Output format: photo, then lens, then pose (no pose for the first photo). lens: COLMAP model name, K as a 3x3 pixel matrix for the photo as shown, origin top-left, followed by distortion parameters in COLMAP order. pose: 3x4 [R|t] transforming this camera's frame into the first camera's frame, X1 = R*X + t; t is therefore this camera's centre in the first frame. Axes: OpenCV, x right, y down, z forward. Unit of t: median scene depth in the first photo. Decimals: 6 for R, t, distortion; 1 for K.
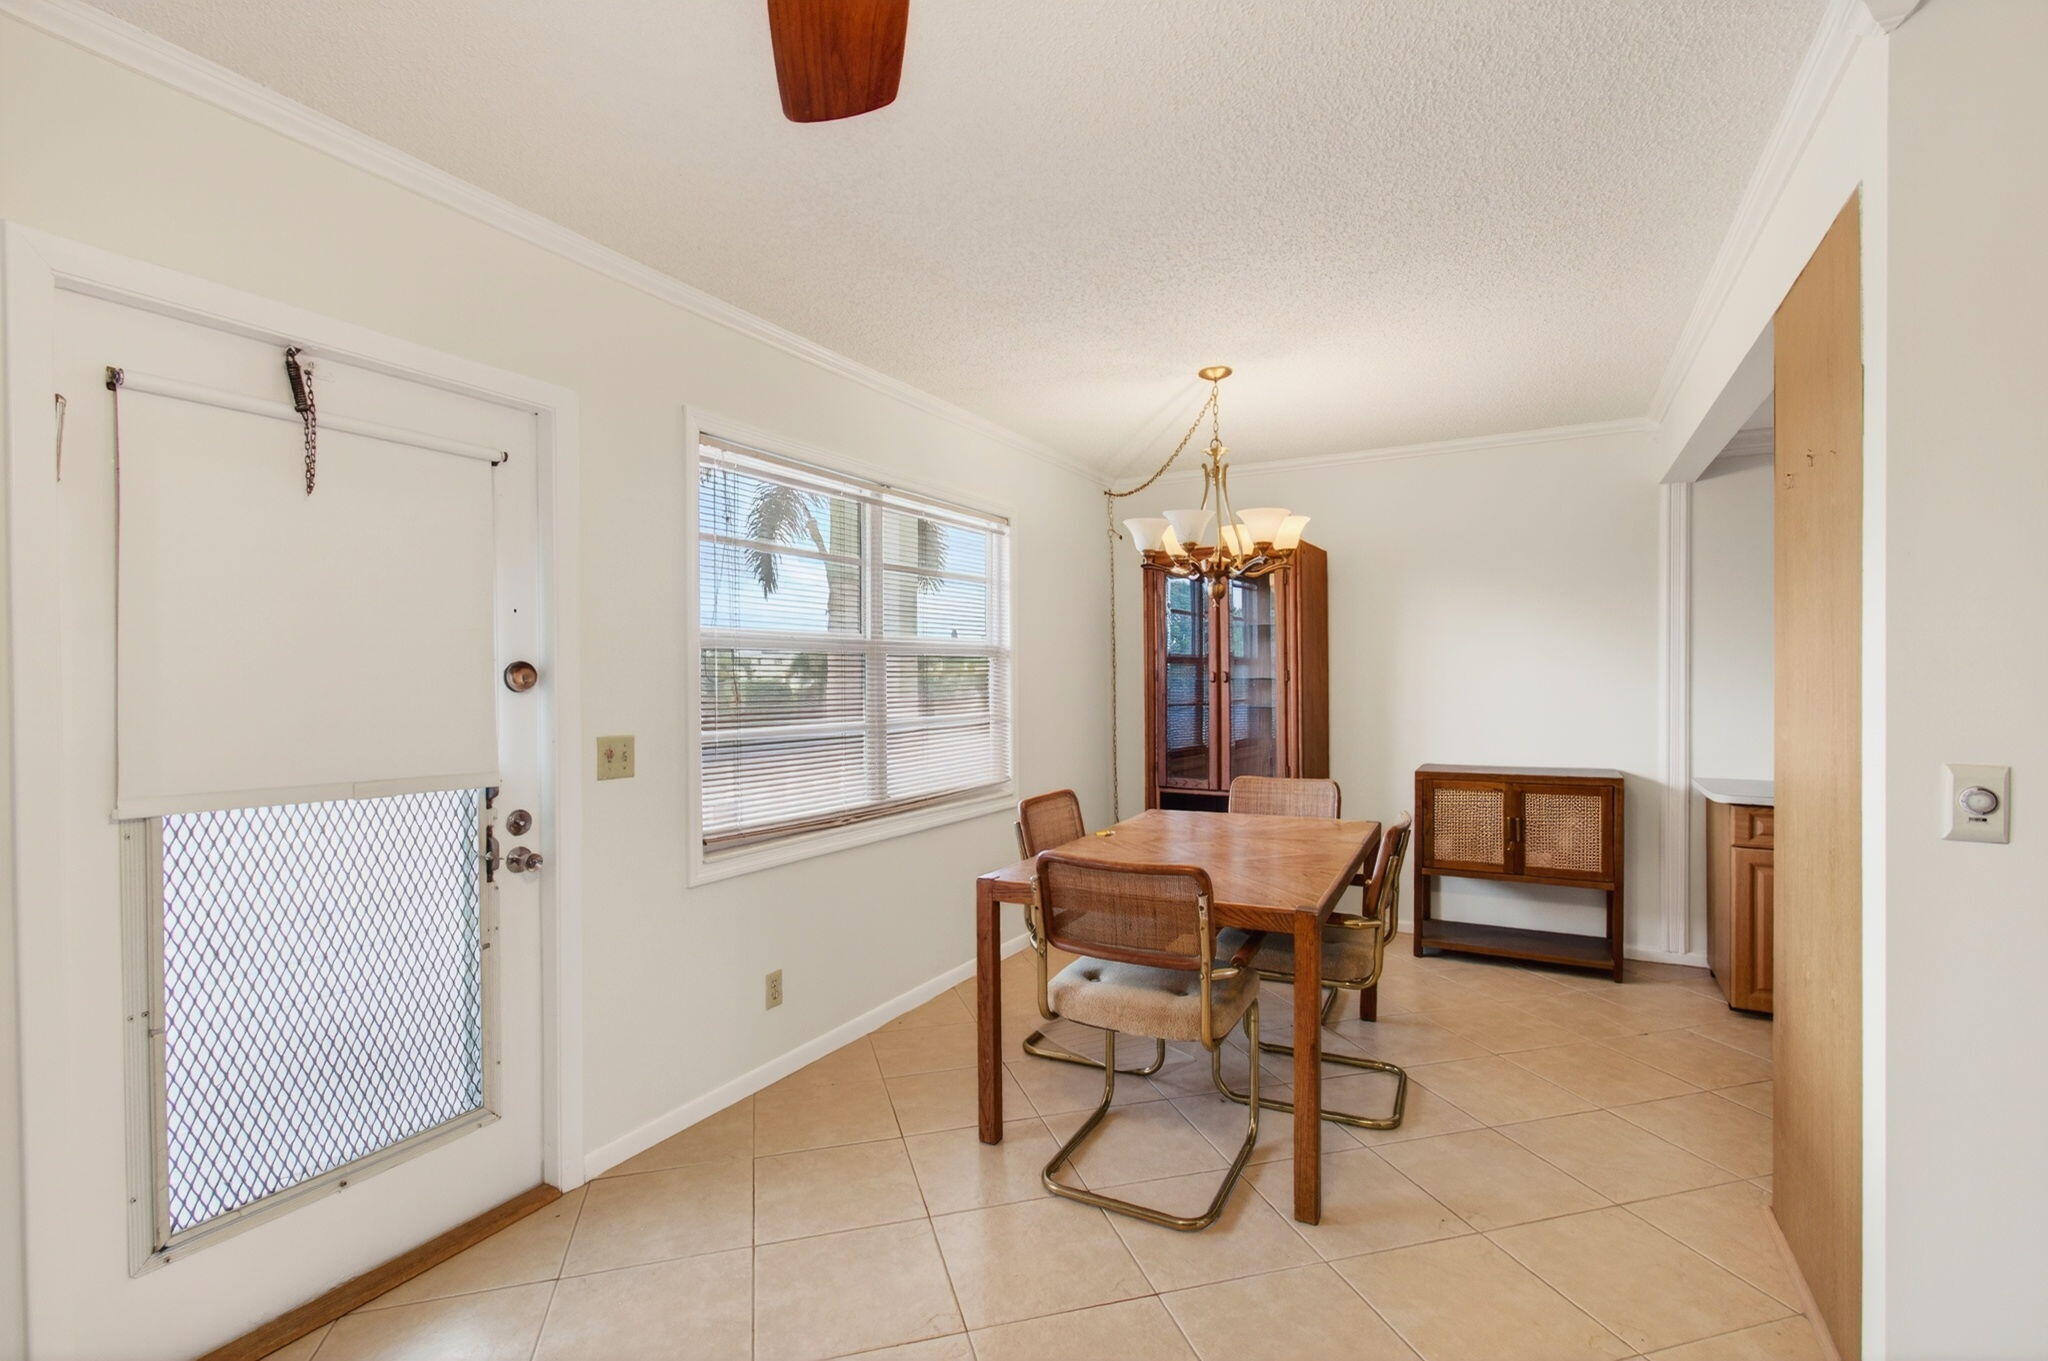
lens RADIAL K [[942.4, 0, 1018.3], [0, 942.4, 676.9], [0, 0, 1]] dist [0.000436, 0.000590]
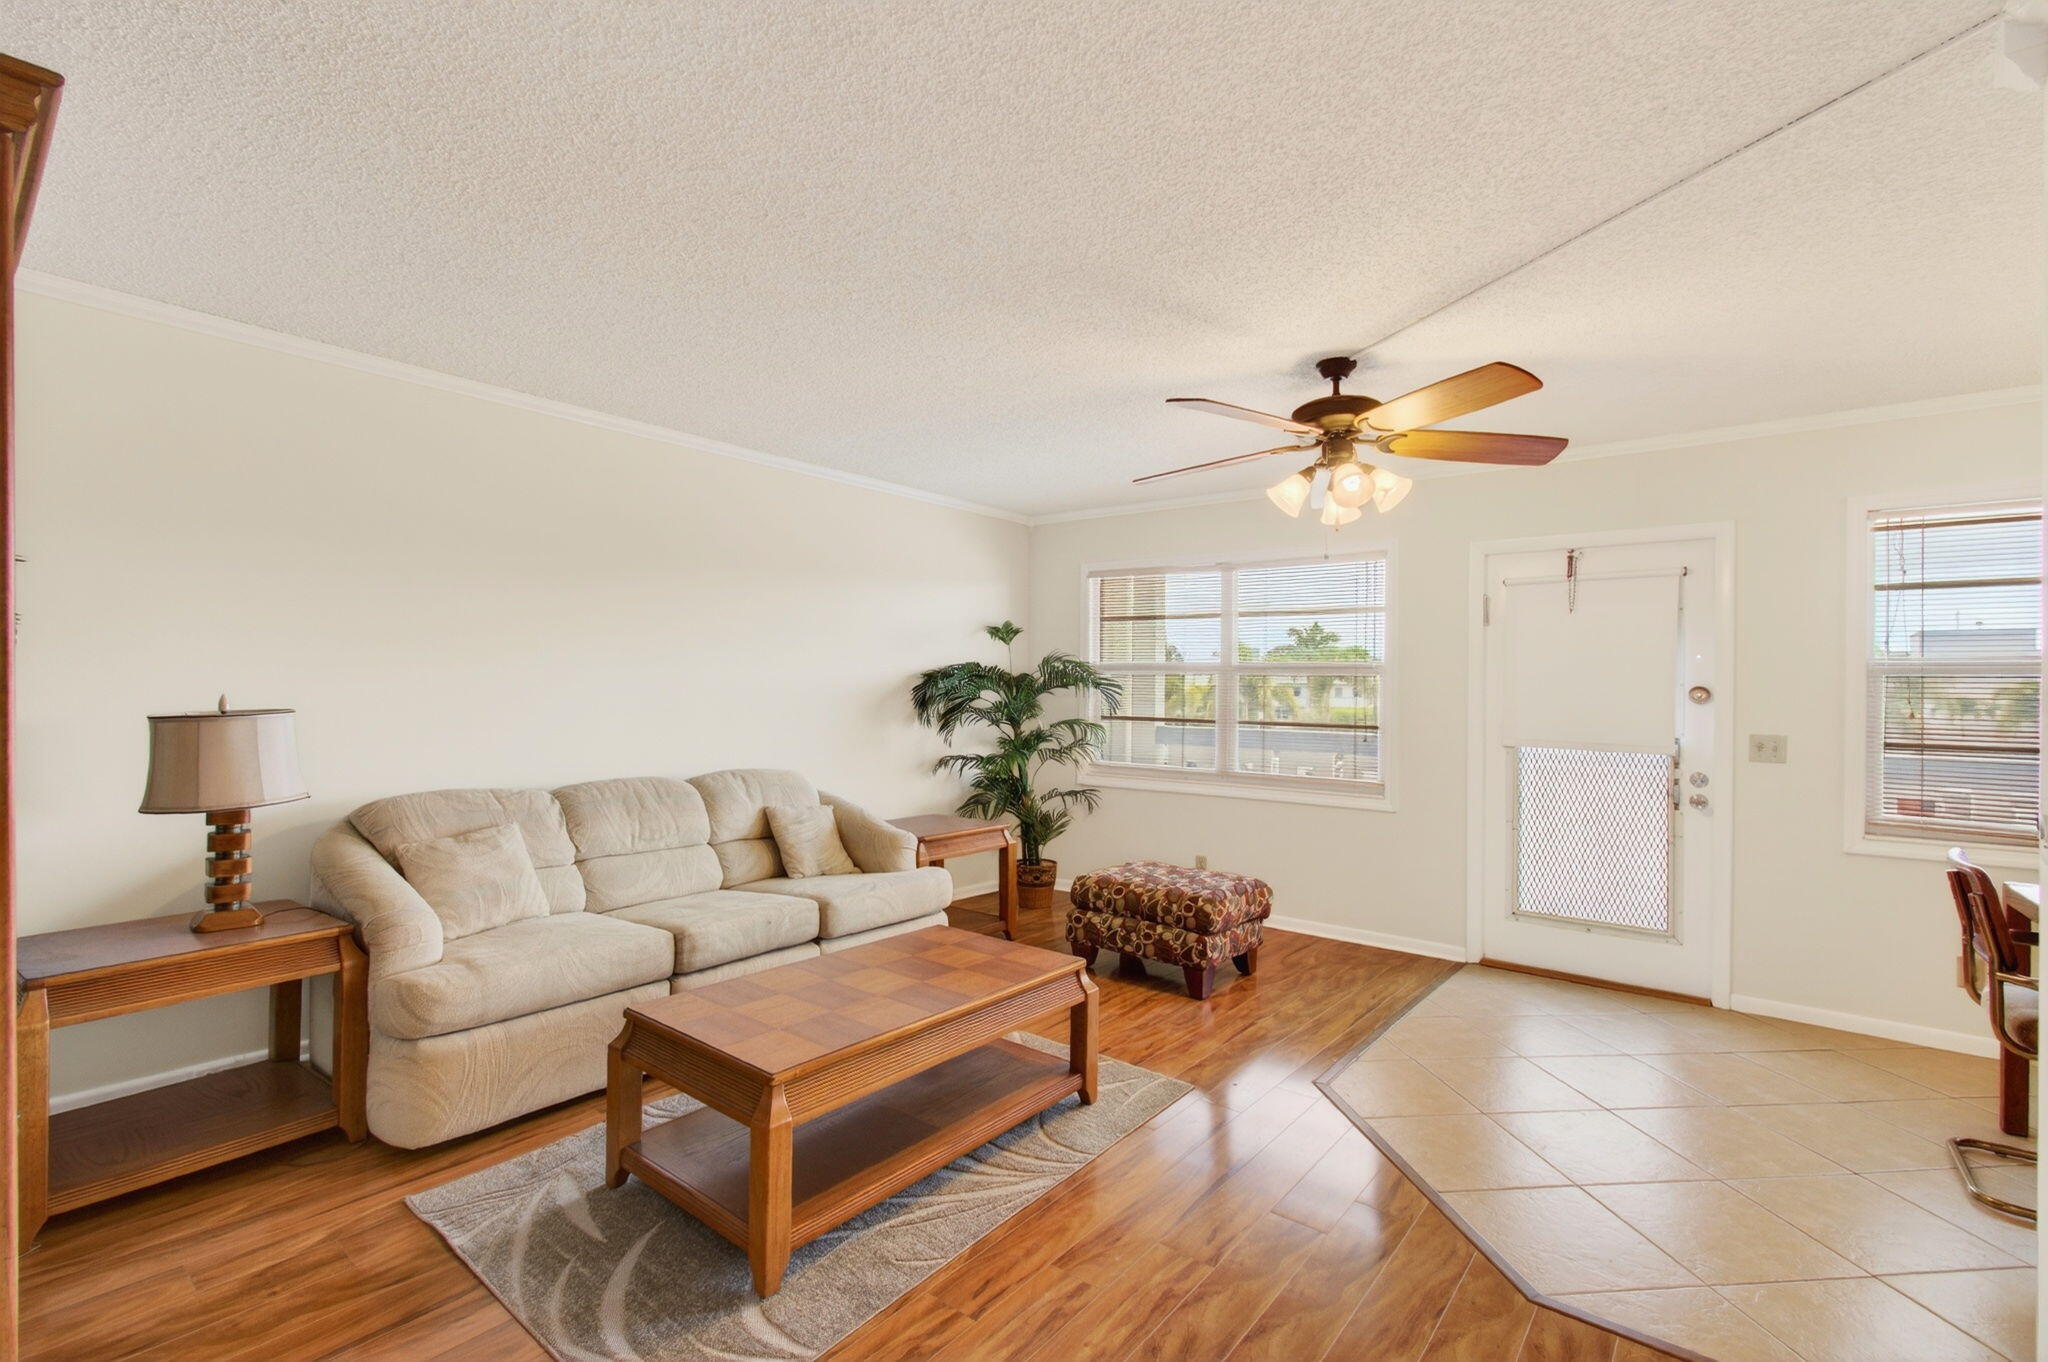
lens RADIAL K [[925.0, 0, 994.4], [0, 925.0, 681.7], [0, 0, 1]] dist [-0.059046, 0.027076]
pose [[-0.189968, -0.005777, -0.981773, 1.221663], [-0.009223, 0.999949, -0.004099, -0.004739], [0.981747, 0.008276, -0.190012, 0.058400]]
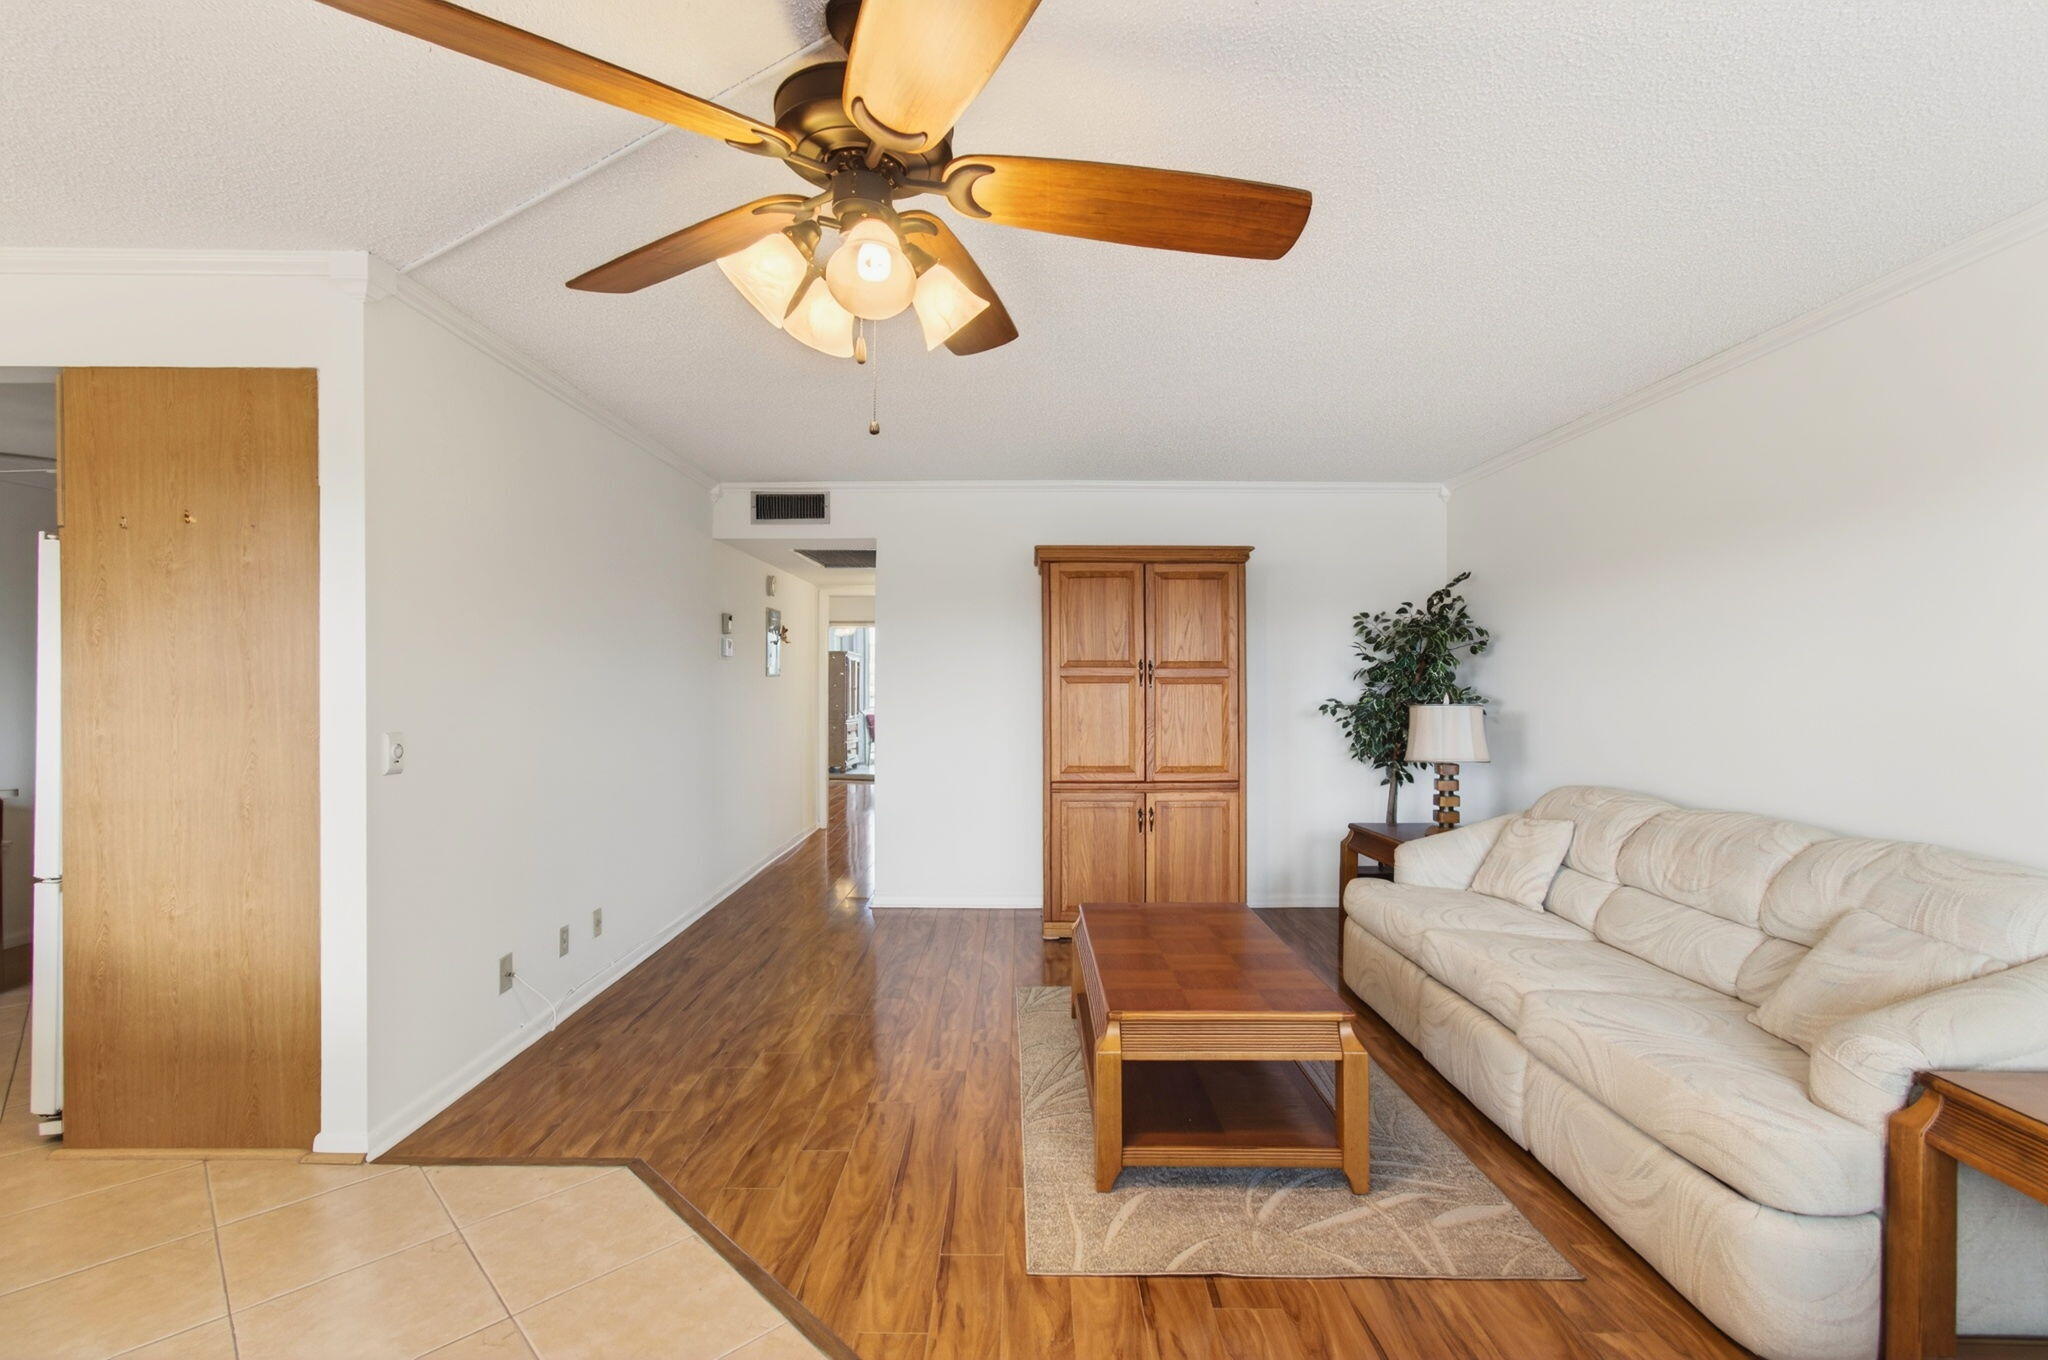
lens RADIAL K [[896.5, 0, 1013.5], [0, 896.5, 695.9], [0, 0, 1]] dist [-0.003852, 0.000395]
pose [[-0.492708, -0.007562, 0.870162, -0.630378], [-0.001736, 0.999969, 0.007708, 0.006401], [-0.870193, 0.002287, -0.492706, 0.481873]]
